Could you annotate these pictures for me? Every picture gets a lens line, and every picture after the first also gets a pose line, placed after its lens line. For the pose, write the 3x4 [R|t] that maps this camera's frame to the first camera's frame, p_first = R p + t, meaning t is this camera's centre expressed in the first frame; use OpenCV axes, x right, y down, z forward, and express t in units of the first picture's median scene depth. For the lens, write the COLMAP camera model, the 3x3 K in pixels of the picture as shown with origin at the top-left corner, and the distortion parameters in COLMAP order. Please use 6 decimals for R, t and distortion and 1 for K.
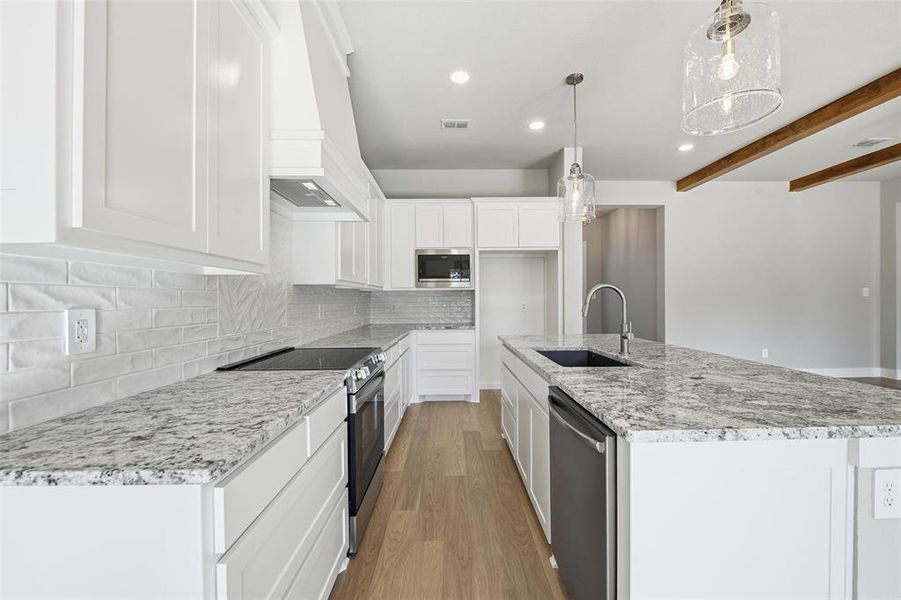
lens RADIAL K [[360.3, 0, 454.2], [0, 360.3, 302.5], [0, 0, 1]] dist [-0.009497, 0.000079]
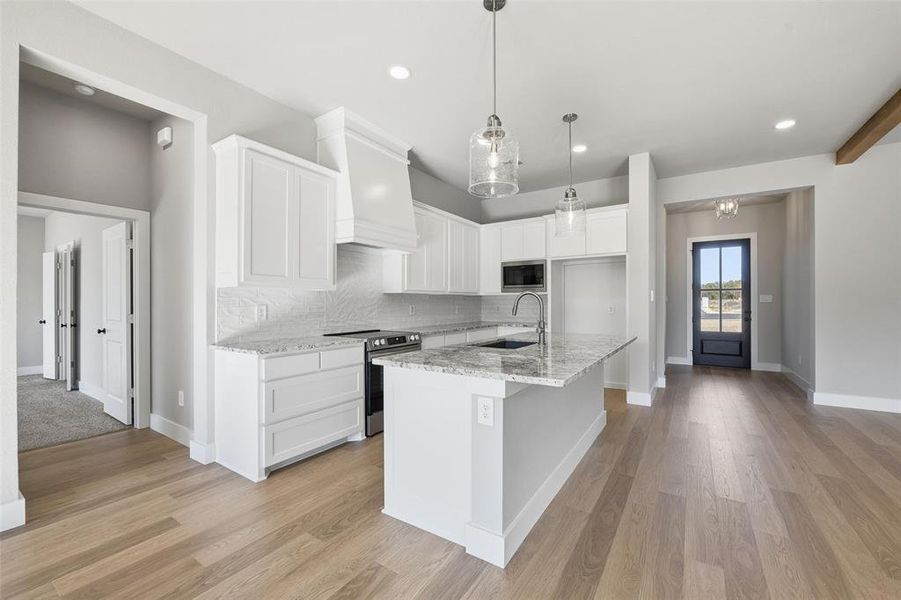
lens RADIAL K [[362.7, 0, 455.1], [0, 362.7, 301.6], [0, 0, 1]] dist [-0.010118, -0.000150]
pose [[0.830799, 0.002424, -0.556567, 0.465161], [-0.007179, 0.999954, -0.006361, -0.001493], [0.556526, 0.009280, 0.830778, -0.138069]]
